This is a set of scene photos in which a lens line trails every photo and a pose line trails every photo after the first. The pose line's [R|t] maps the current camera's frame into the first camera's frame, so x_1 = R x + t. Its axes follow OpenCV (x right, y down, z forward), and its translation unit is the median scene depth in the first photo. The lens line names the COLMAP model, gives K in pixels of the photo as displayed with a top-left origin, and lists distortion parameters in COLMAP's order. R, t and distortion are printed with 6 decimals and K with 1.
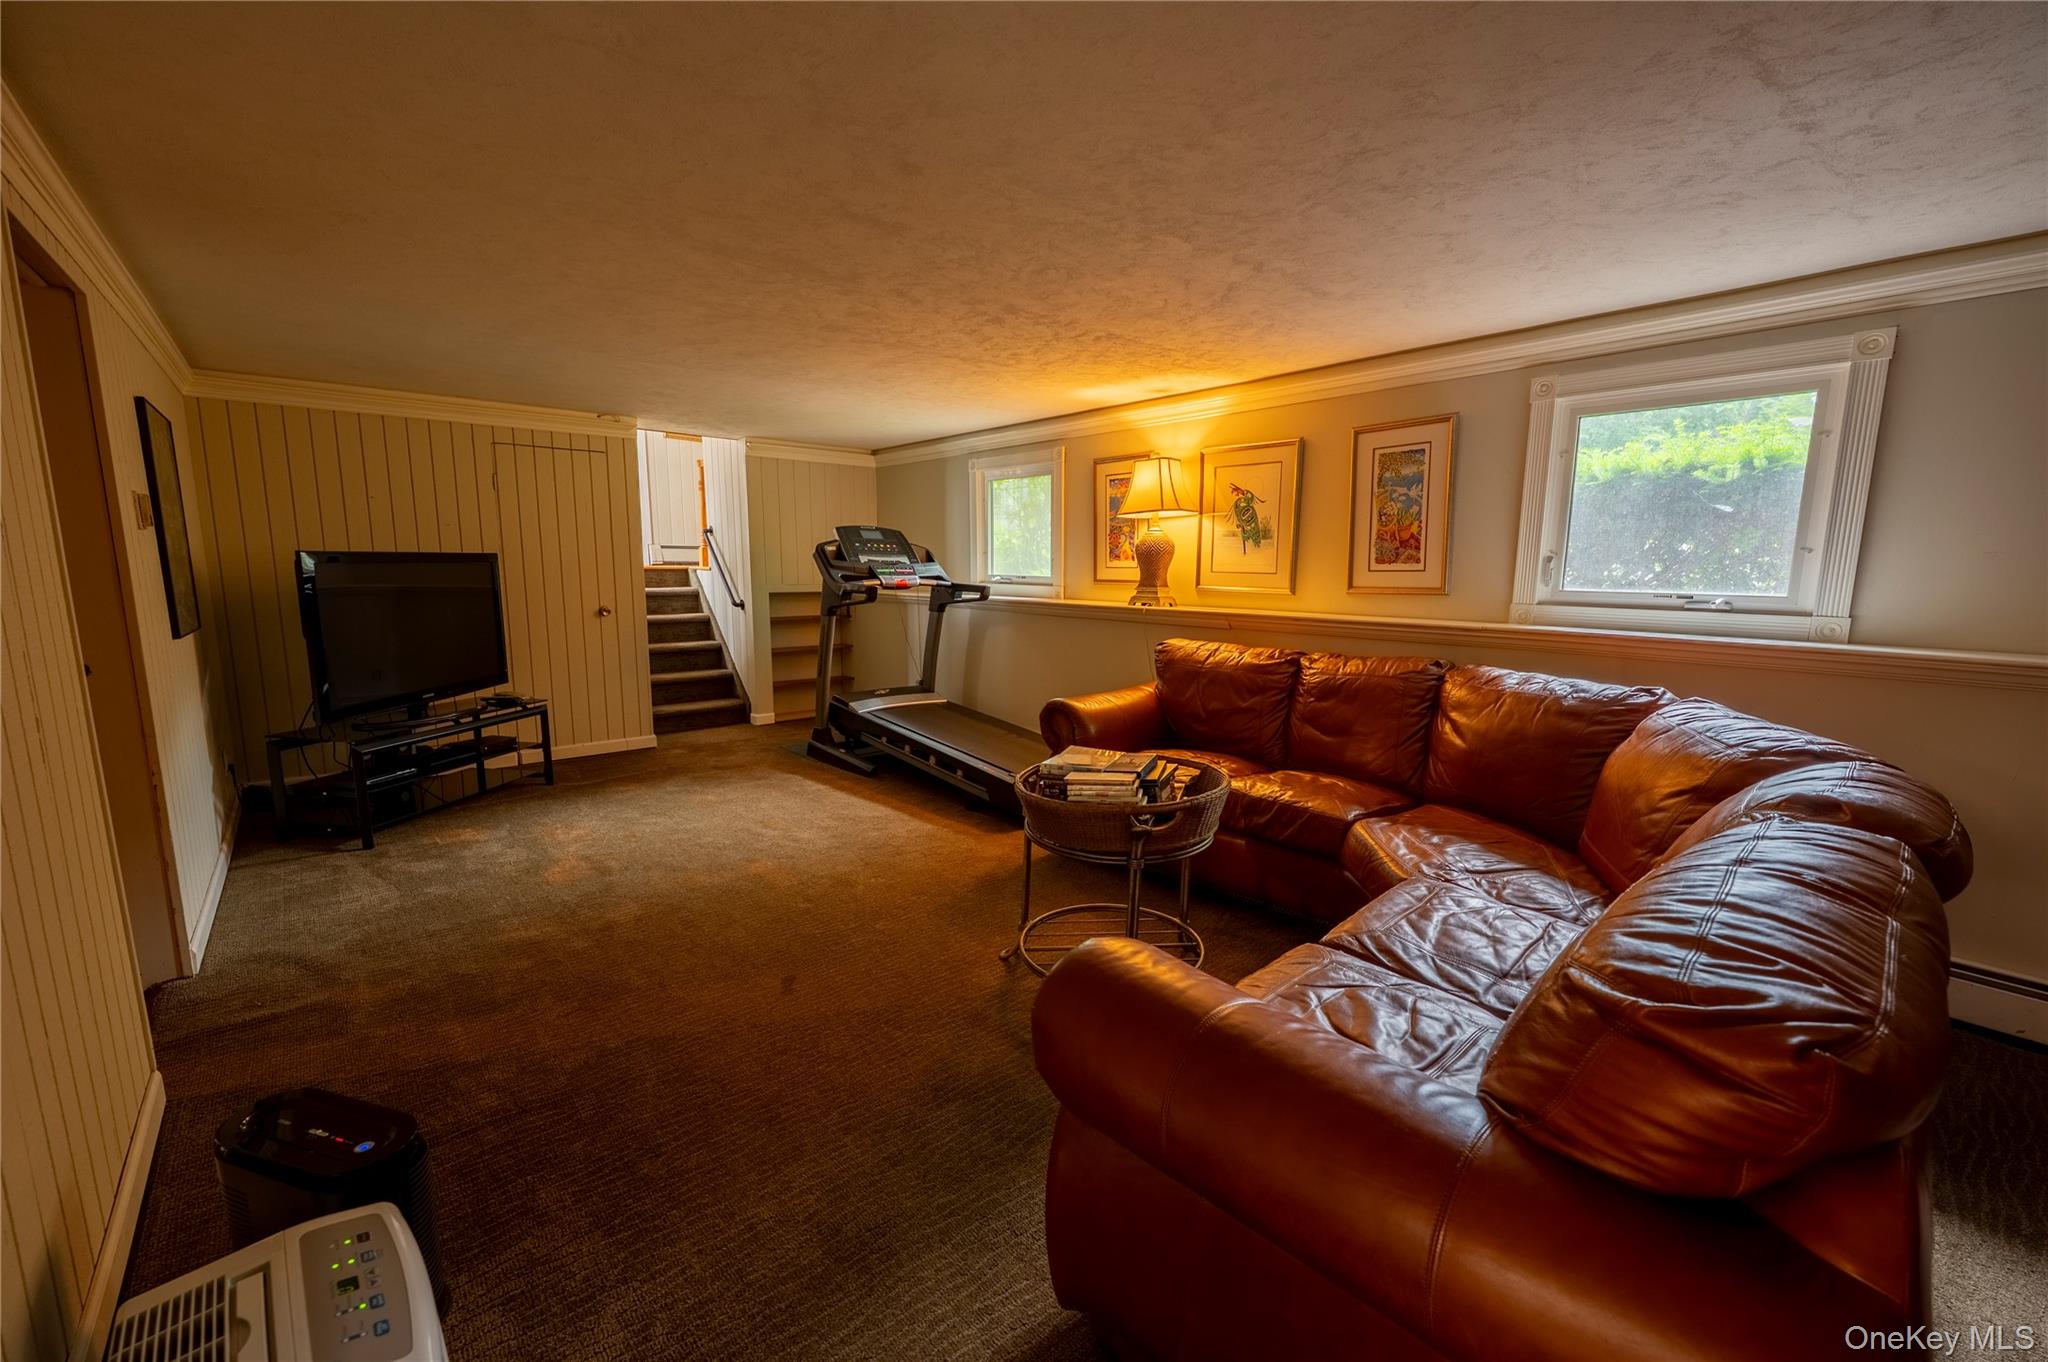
lens RADIAL K [[810.3, 0, 1027.7], [0, 810.3, 682.7], [0, 0, 1]] dist [-0.000899, 0.000109]
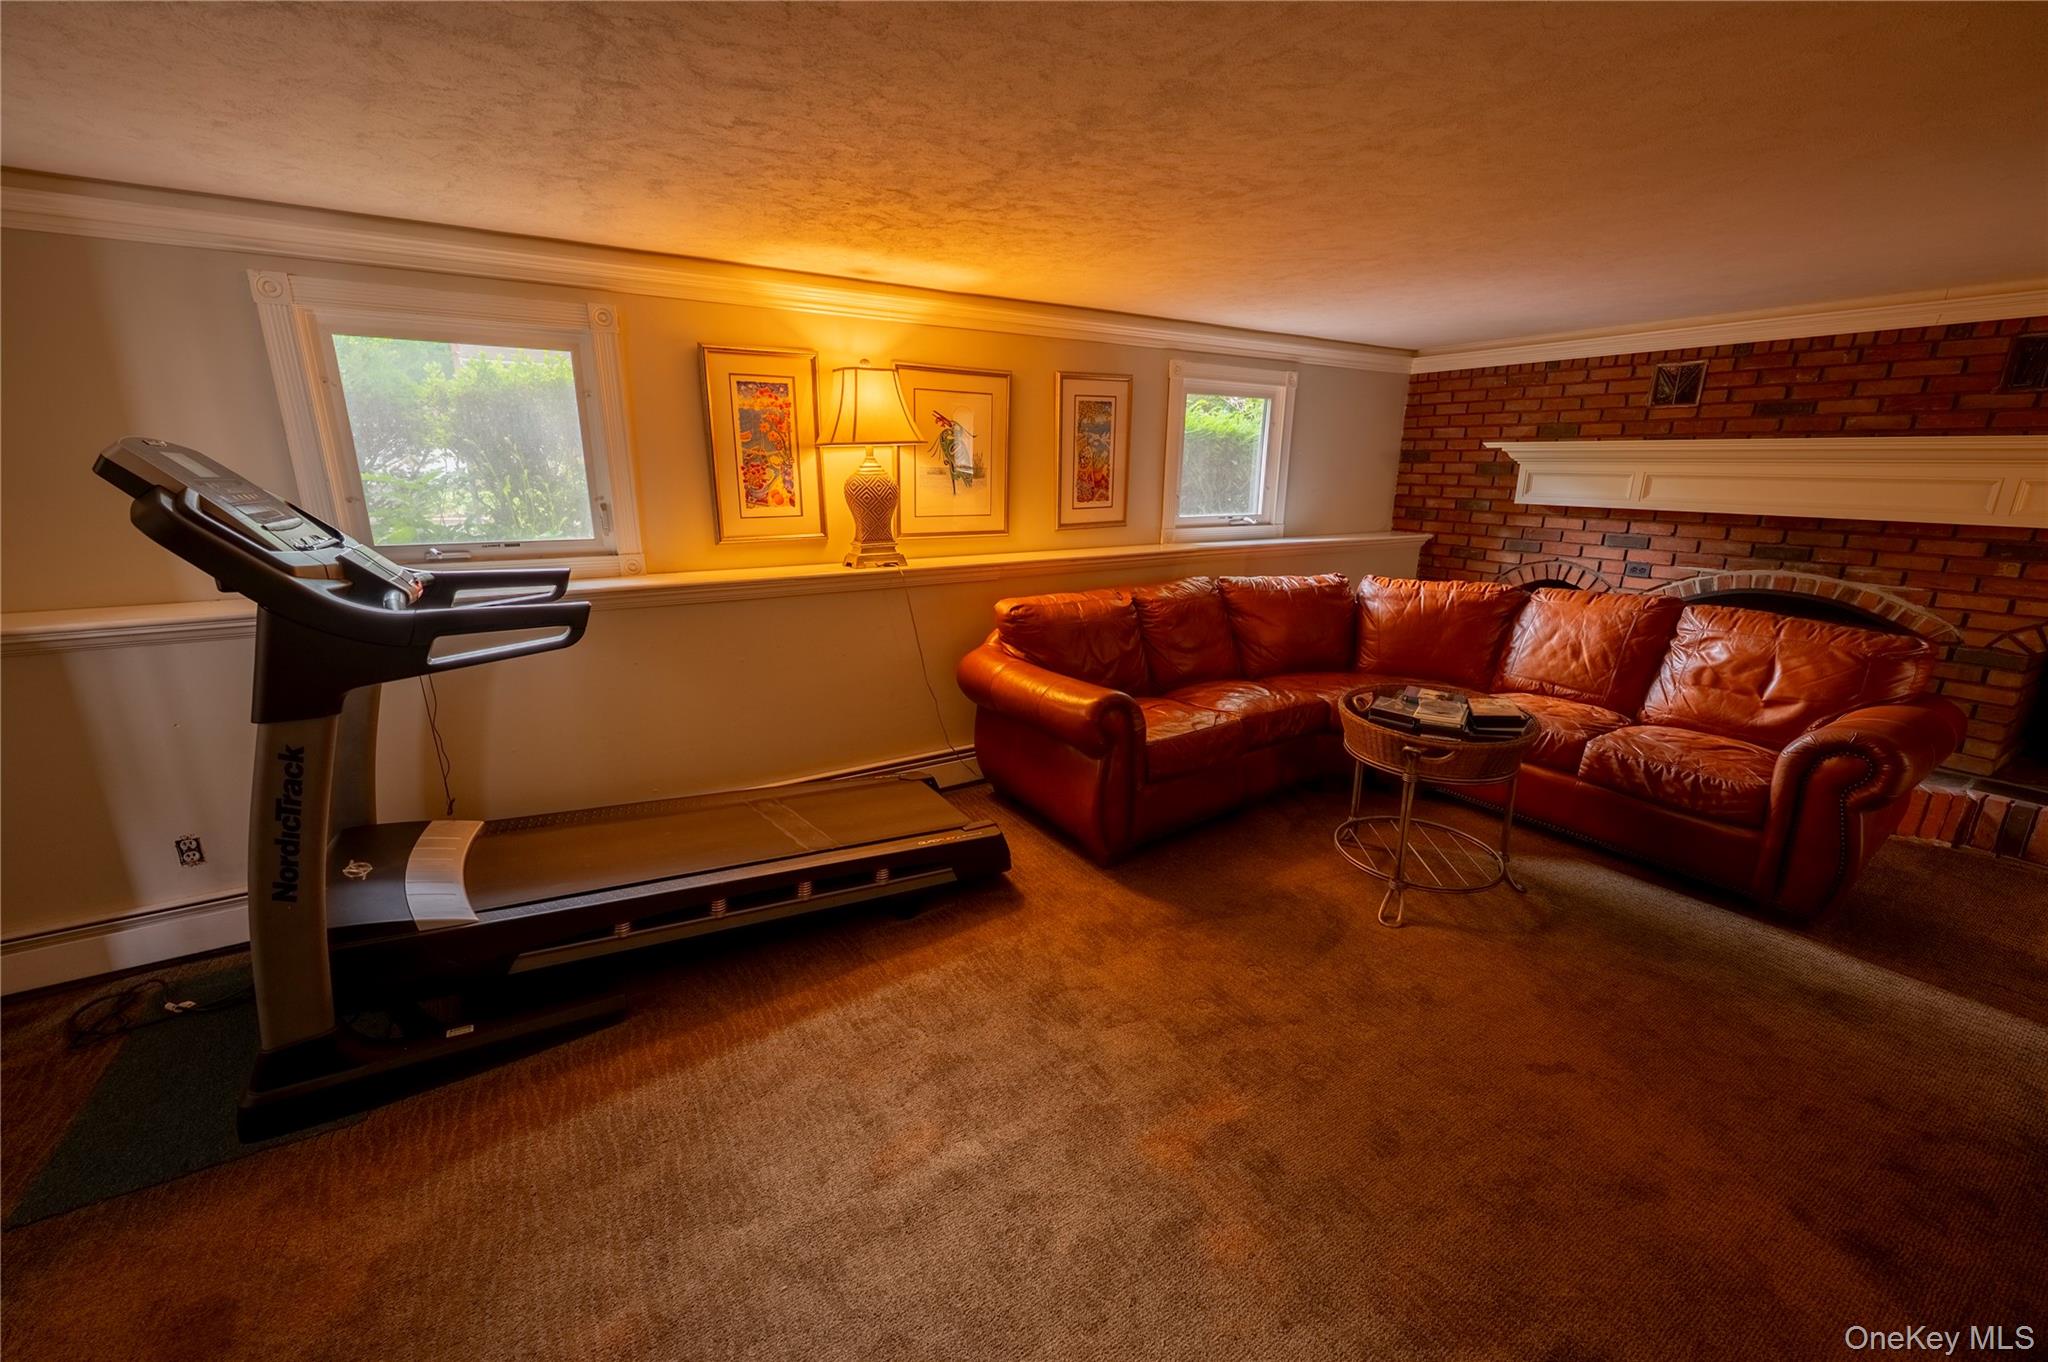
lens RADIAL K [[810.3, 0, 1027.7], [0, 810.3, 682.7], [0, 0, 1]] dist [-0.000899, 0.000109]
pose [[0.159590, -0.262511, 0.951640, -0.702477], [0.139725, 0.960297, 0.241467, -0.185628], [-0.977245, 0.094432, 0.189933, 0.872751]]
